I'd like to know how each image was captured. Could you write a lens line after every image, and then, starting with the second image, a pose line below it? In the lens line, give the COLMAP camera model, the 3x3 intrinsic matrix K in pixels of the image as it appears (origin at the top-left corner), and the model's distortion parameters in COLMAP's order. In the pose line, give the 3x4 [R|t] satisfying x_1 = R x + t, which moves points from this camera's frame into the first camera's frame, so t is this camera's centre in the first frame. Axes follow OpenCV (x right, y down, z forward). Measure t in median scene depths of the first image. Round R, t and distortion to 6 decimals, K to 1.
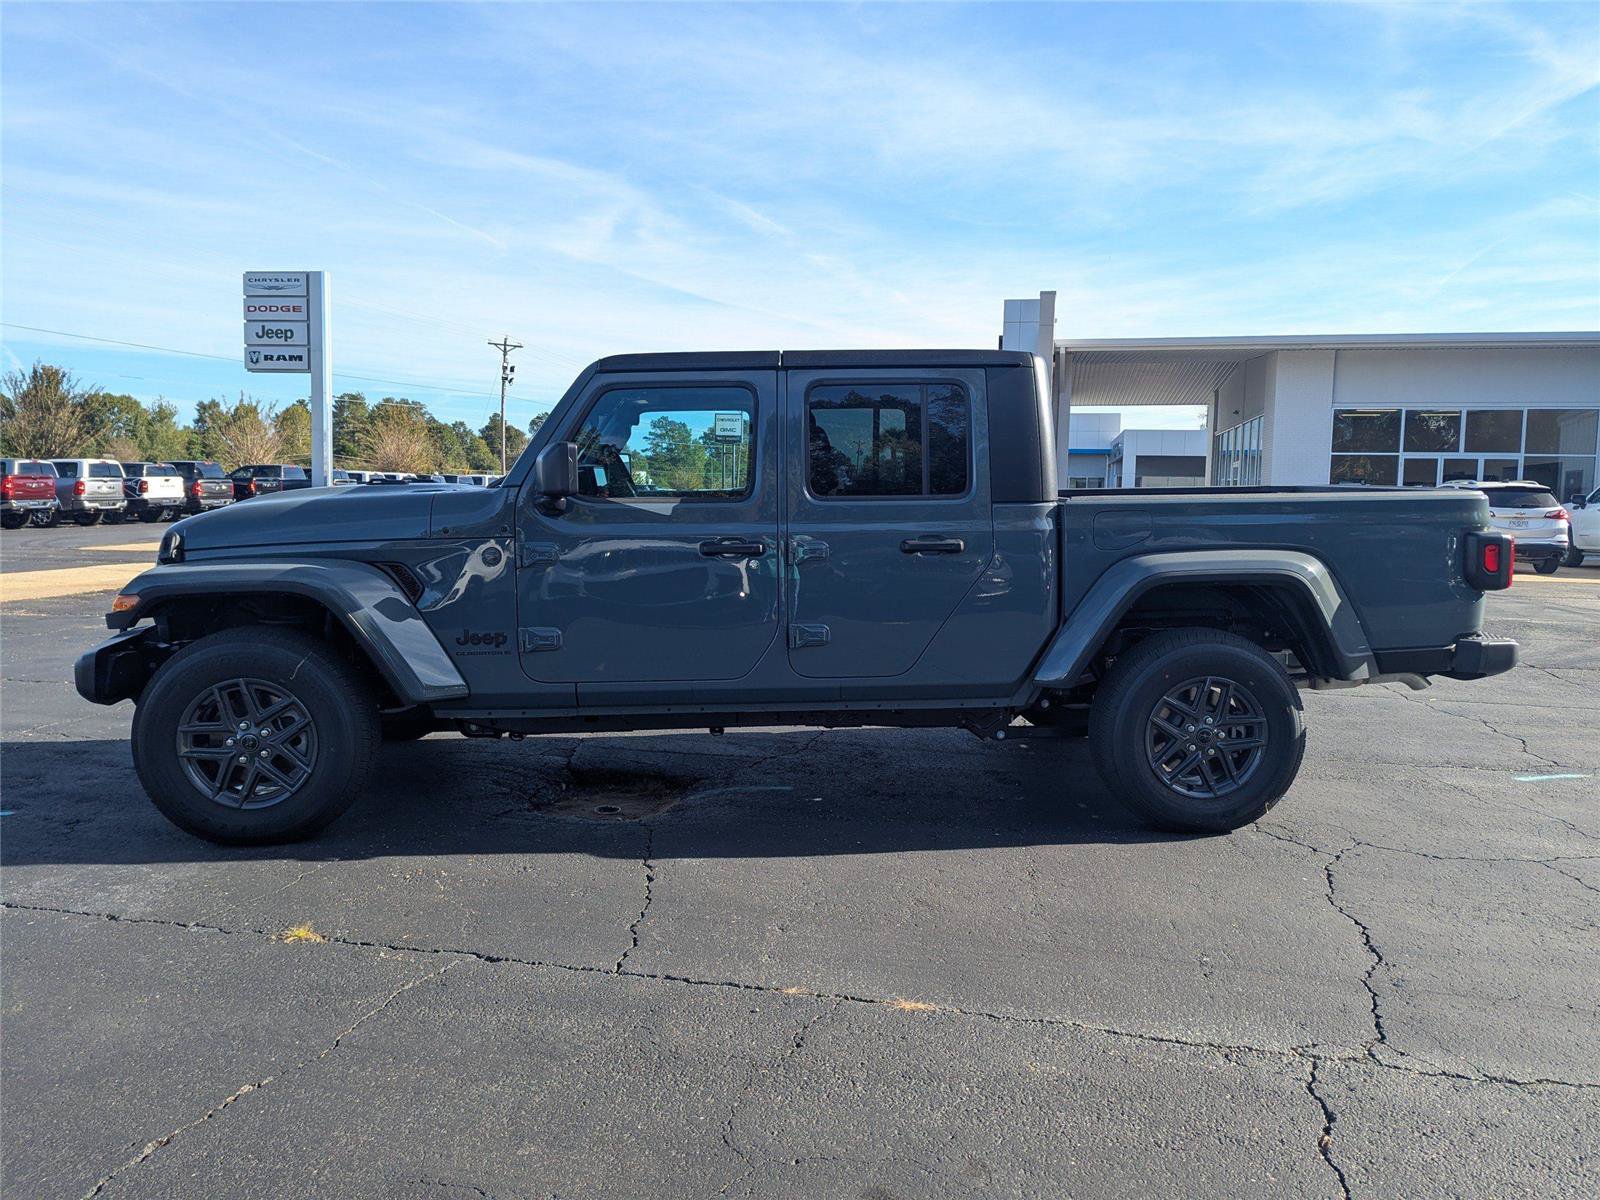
lens RADIAL K [[1137.3, 0, 833.3], [0, 1137.3, 601.2], [0, 0, 1]] dist [0.072329, -0.054181]
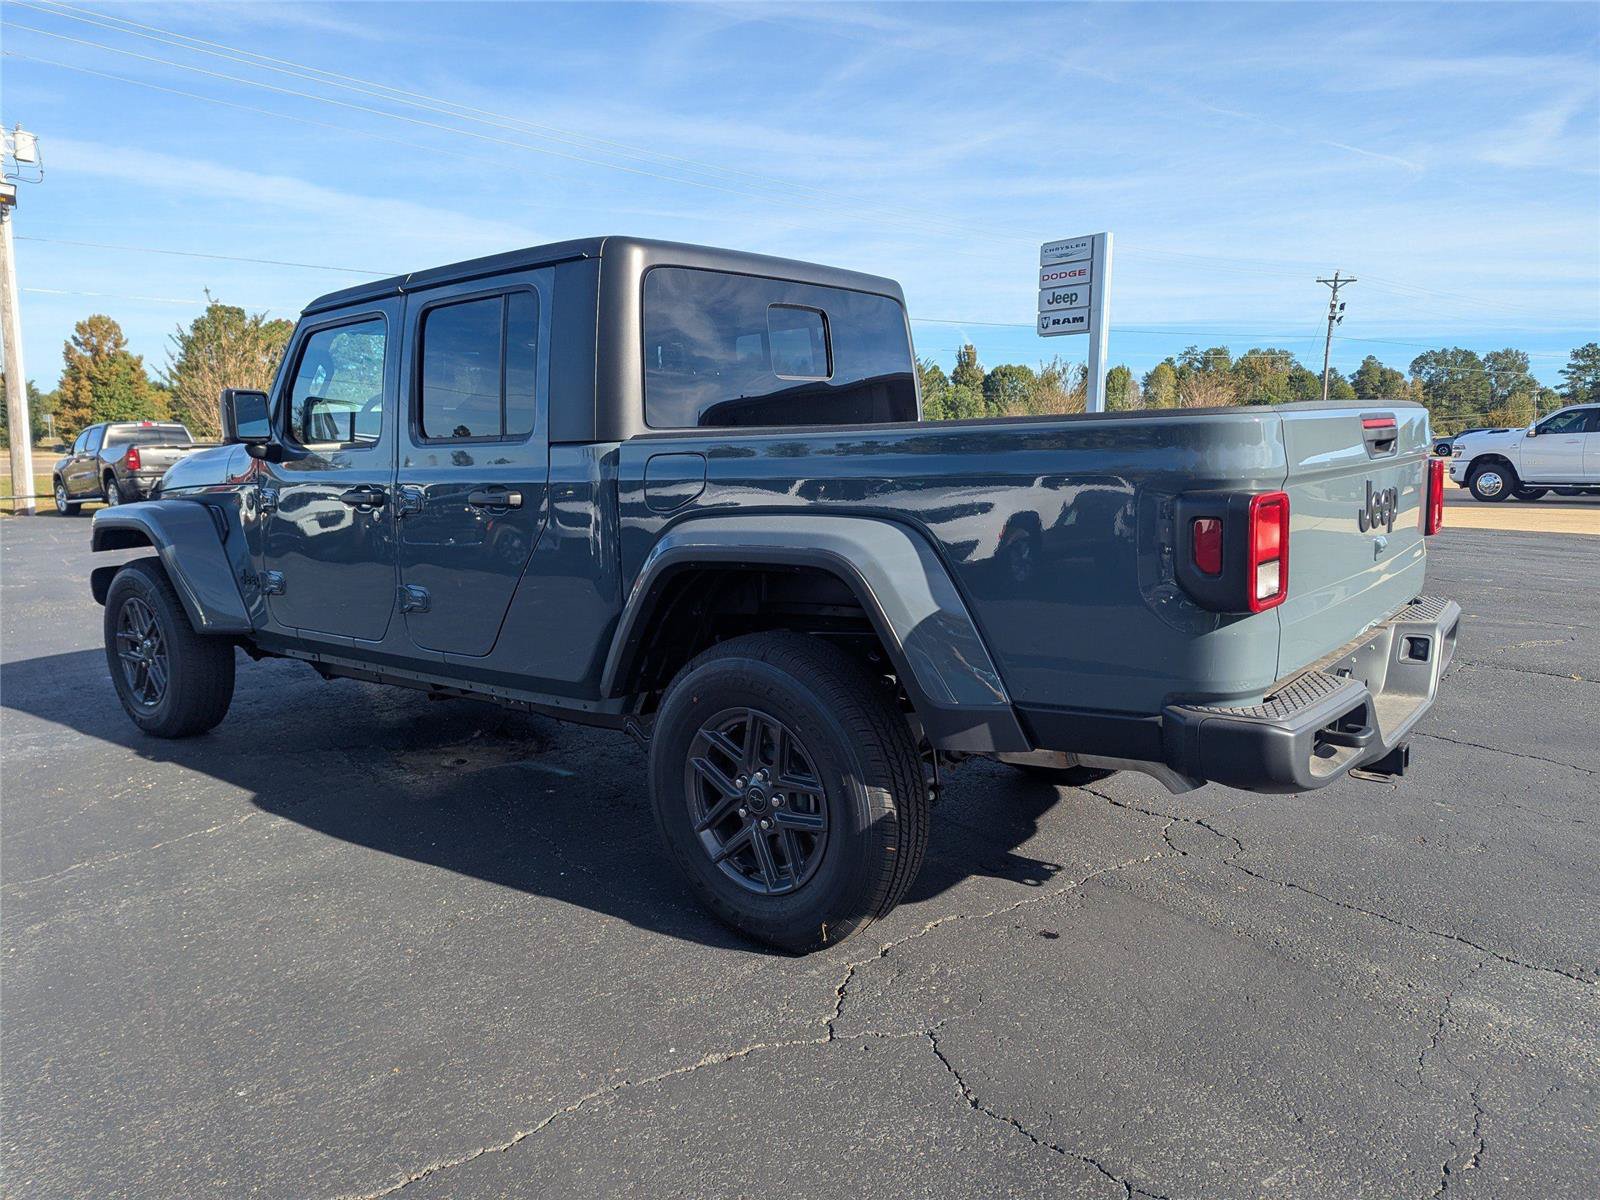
lens RADIAL K [[1137.3, 0, 833.3], [0, 1137.3, 601.2], [0, 0, 1]] dist [0.072329, -0.054181]
pose [[0.734962, 0.077189, -0.673701, 0.099001], [-0.049644, 0.996959, 0.060069, -0.004567], [0.676289, -0.010703, 0.736559, 0.069297]]
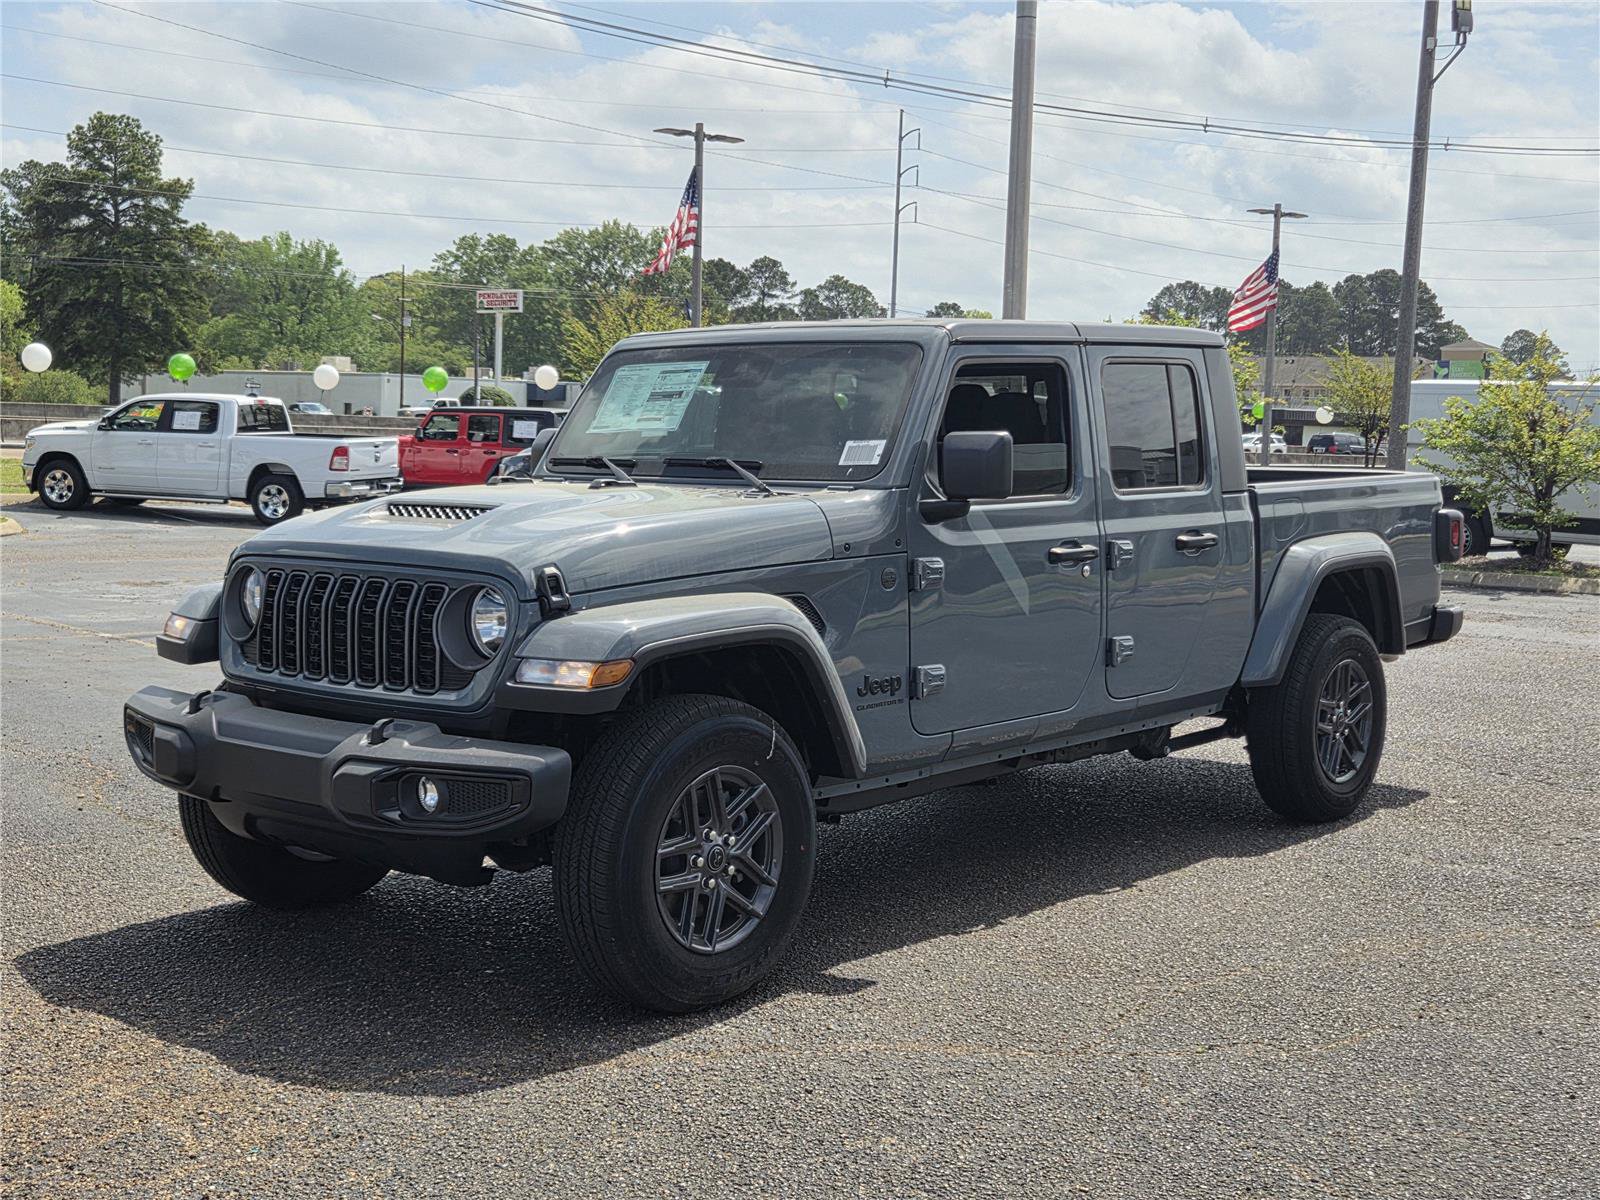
lens RADIAL K [[2184.5, 0, 769.0], [0, 2184.5, 599.7], [0, 0, 1]] dist [0.014851, -0.019186]
pose [[0.720793, -0.060932, 0.690467, -0.172268], [0.081576, 0.996663, 0.002794, -0.004423], [-0.688333, 0.054312, 0.723358, -0.001611]]
